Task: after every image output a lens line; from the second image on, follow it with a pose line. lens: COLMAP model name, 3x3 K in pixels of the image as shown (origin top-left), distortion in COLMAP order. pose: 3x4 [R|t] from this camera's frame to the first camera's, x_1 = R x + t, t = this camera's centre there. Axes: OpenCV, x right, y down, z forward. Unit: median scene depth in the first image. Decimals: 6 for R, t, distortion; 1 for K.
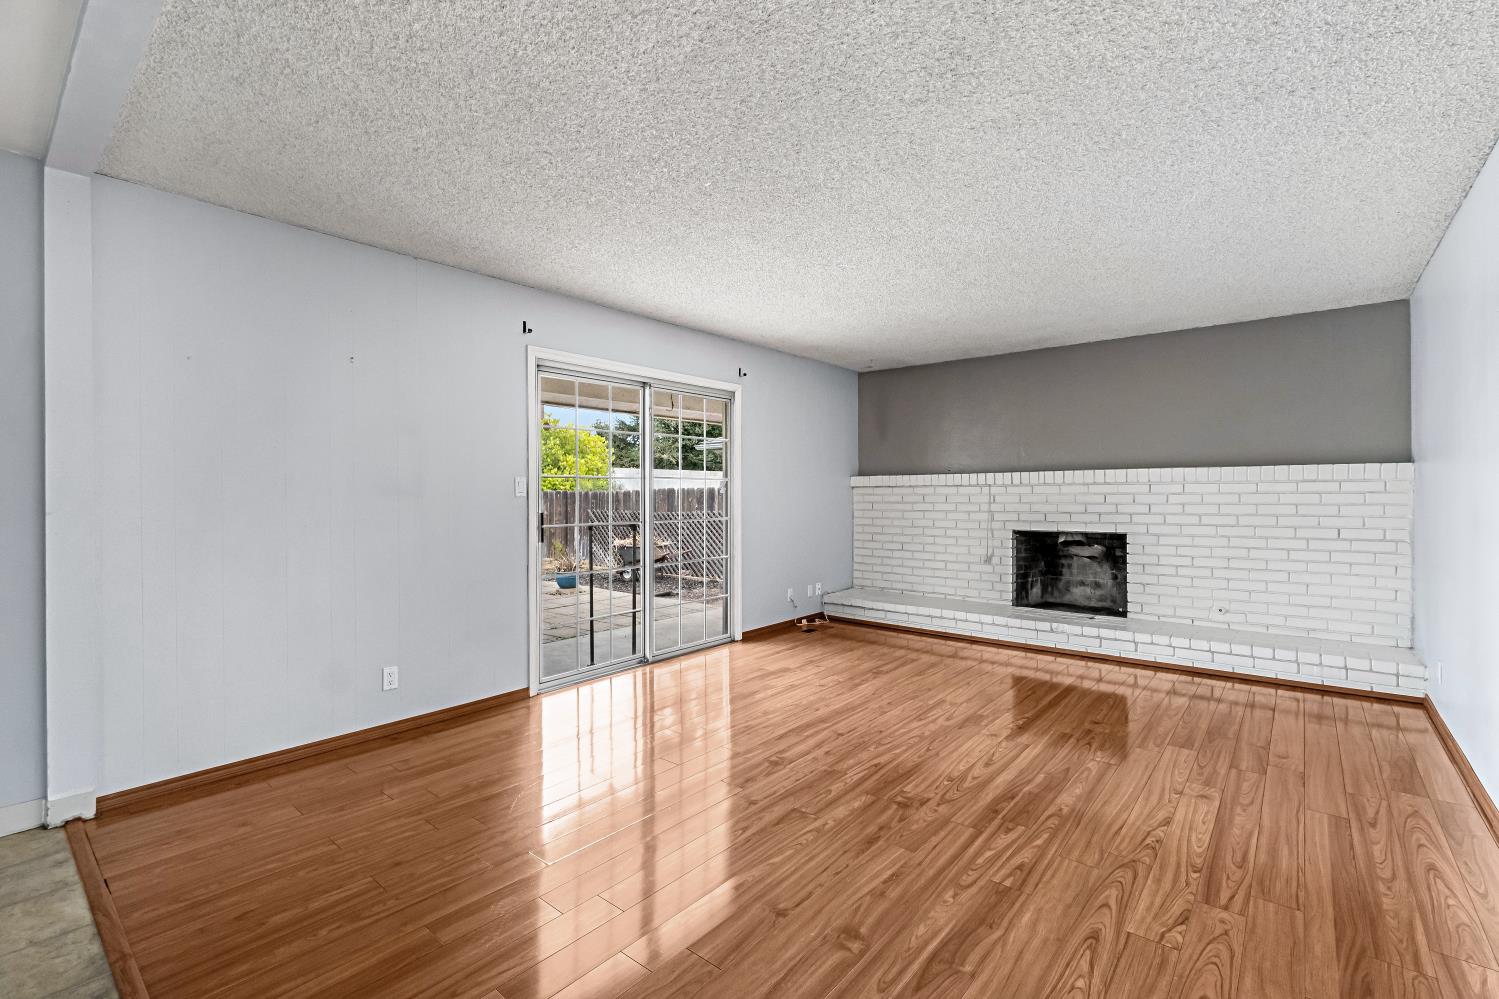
lens RADIAL K [[662.8, 0, 749.5], [0, 662.8, 499.5], [0, 0, 1]] dist [-0.002754, -0.000133]
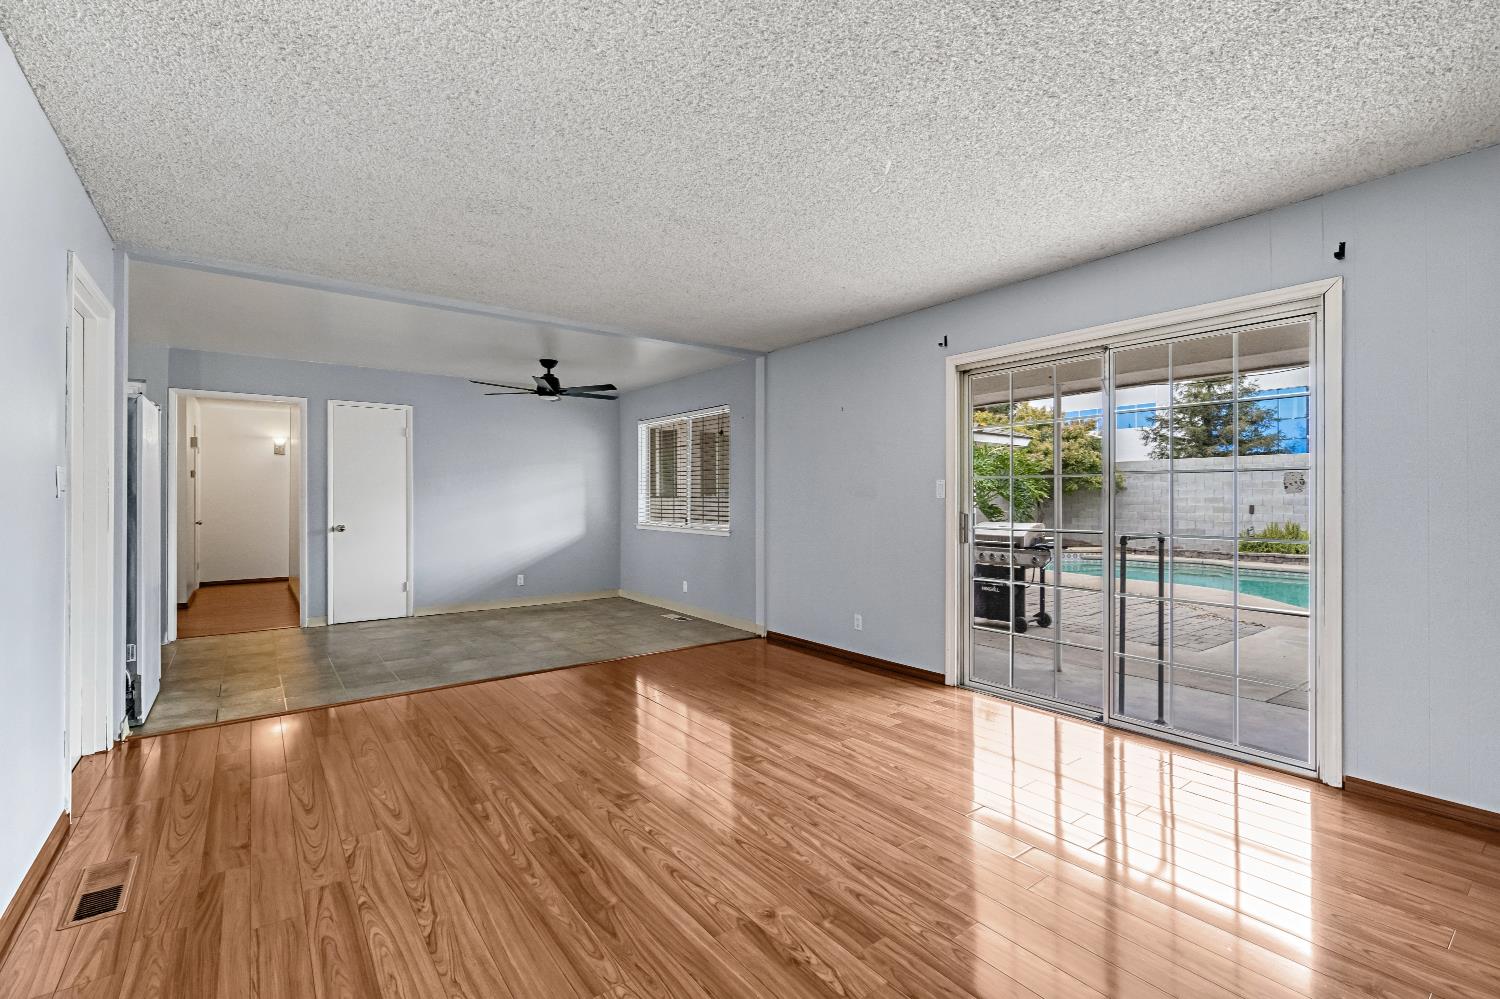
lens RADIAL K [[656.9, 0, 750.0], [0, 656.9, 499.5], [0, 0, 1]] dist [-0.000711, -0.000498]
pose [[-0.222872, 0.007357, -0.974820, 0.938511], [-0.006581, 0.999937, 0.009051, -0.010986], [0.974826, 0.008433, -0.222809, 1.120963]]
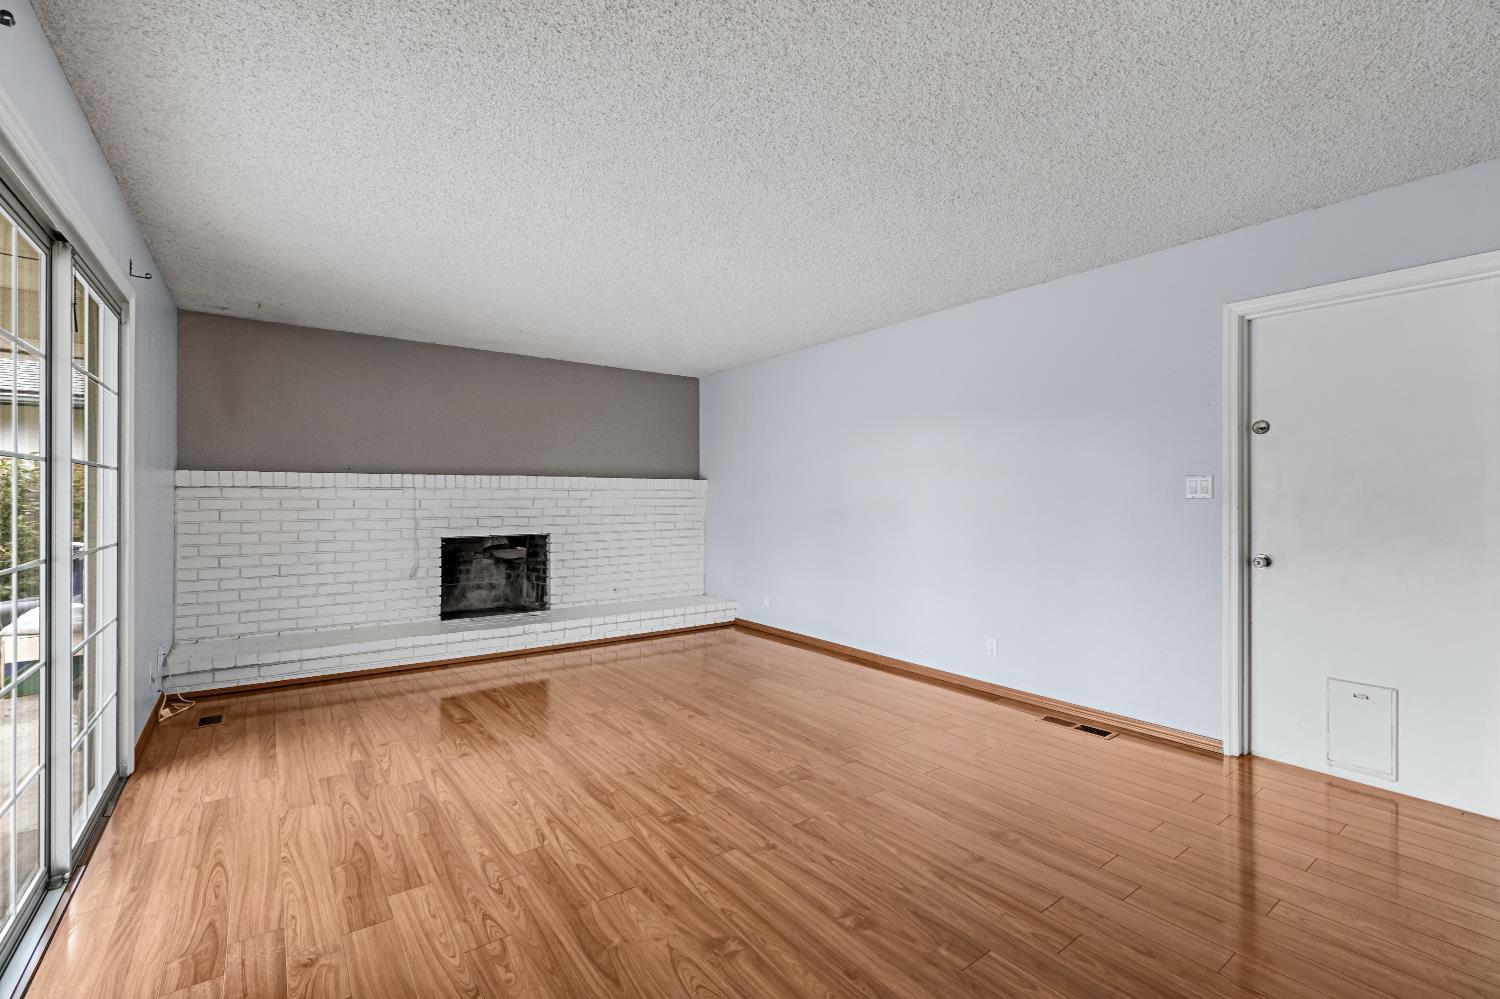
lens RADIAL K [[656.9, 0, 750.0], [0, 656.9, 499.5], [0, 0, 1]] dist [-0.000711, -0.000498]
pose [[0.229748, 0.002309, 0.973247, -0.683129], [0.005989, 0.999975, -0.003786, -0.001542], [-0.973232, 0.006698, 0.229728, 0.658615]]
